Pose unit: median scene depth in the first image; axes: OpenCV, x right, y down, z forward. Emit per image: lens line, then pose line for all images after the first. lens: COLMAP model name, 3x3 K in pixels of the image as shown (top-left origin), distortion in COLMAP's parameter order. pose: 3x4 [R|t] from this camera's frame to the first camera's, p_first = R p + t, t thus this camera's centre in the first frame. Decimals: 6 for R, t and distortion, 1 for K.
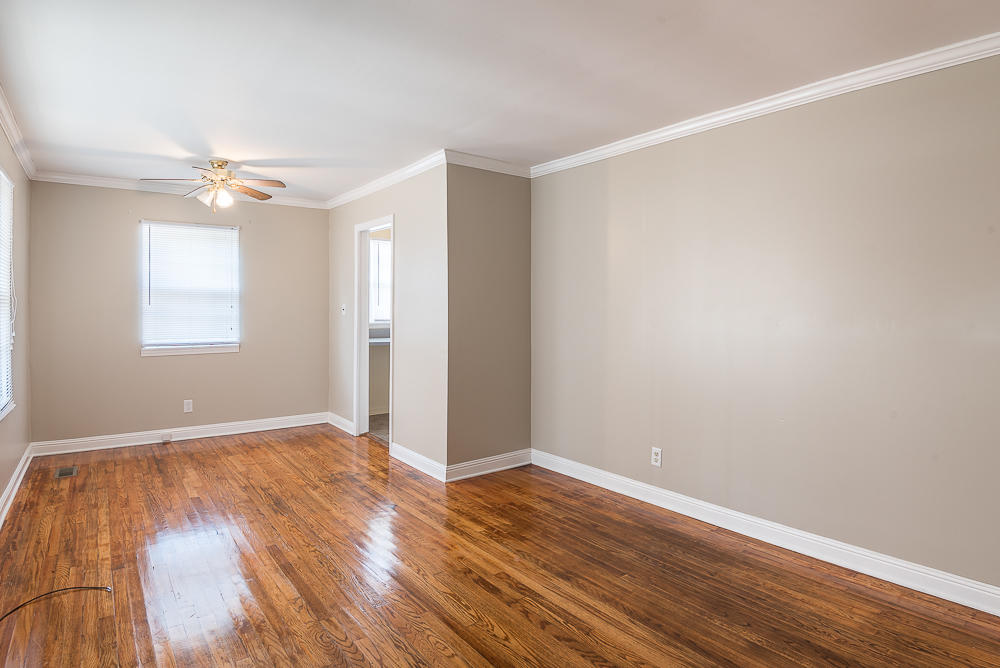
lens RADIAL K [[536.5, 0, 498.7], [0, 536.5, 313.5], [0, 0, 1]] dist [-0.017312, -0.019414]
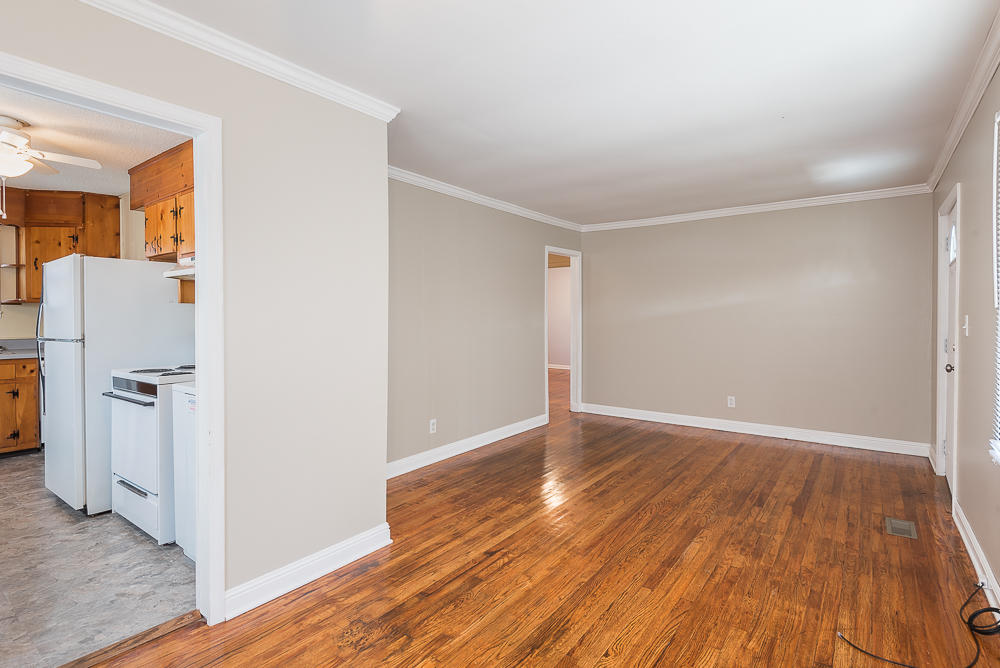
lens RADIAL K [[498.1, 0, 481.8], [0, 498.1, 322.4], [0, 0, 1]] dist [0.002071, -0.001074]
pose [[-0.256262, -0.015939, 0.966476, -0.932622], [0.007663, 0.999799, 0.018520, -0.013371], [-0.966577, 0.012152, -0.256088, 1.197611]]
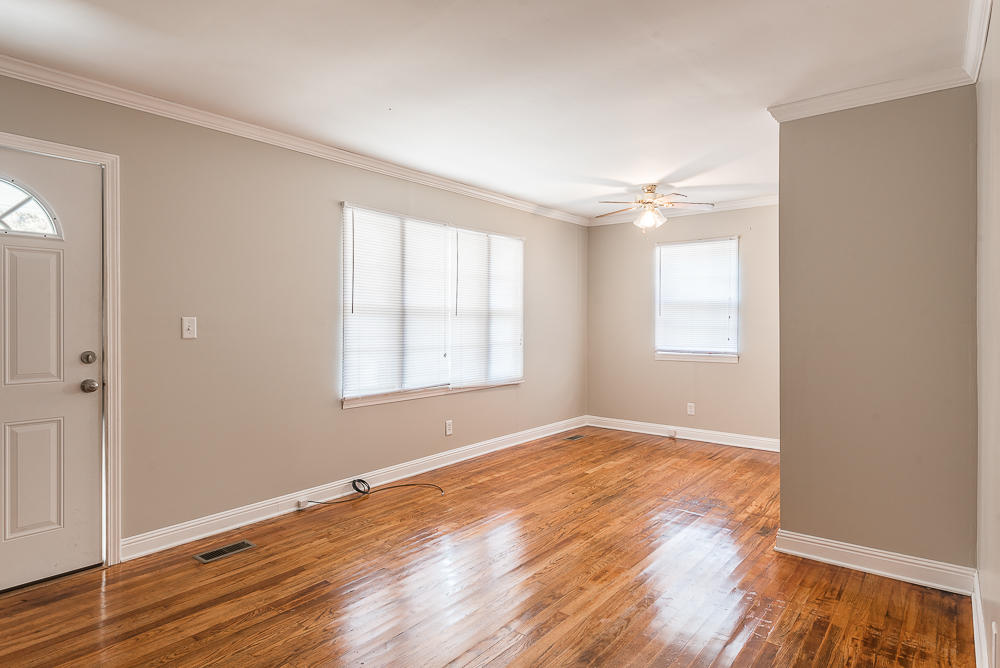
lens RADIAL K [[570.5, 0, 497.7], [0, 570.5, 321.7], [0, 0, 1]] dist [0.024778, 0.000160]
pose [[0.256985, 0.001580, -0.966414, 0.659685], [-0.008306, 0.999965, -0.000574, 0.000405], [0.966380, 0.008175, 0.256990, 0.471621]]
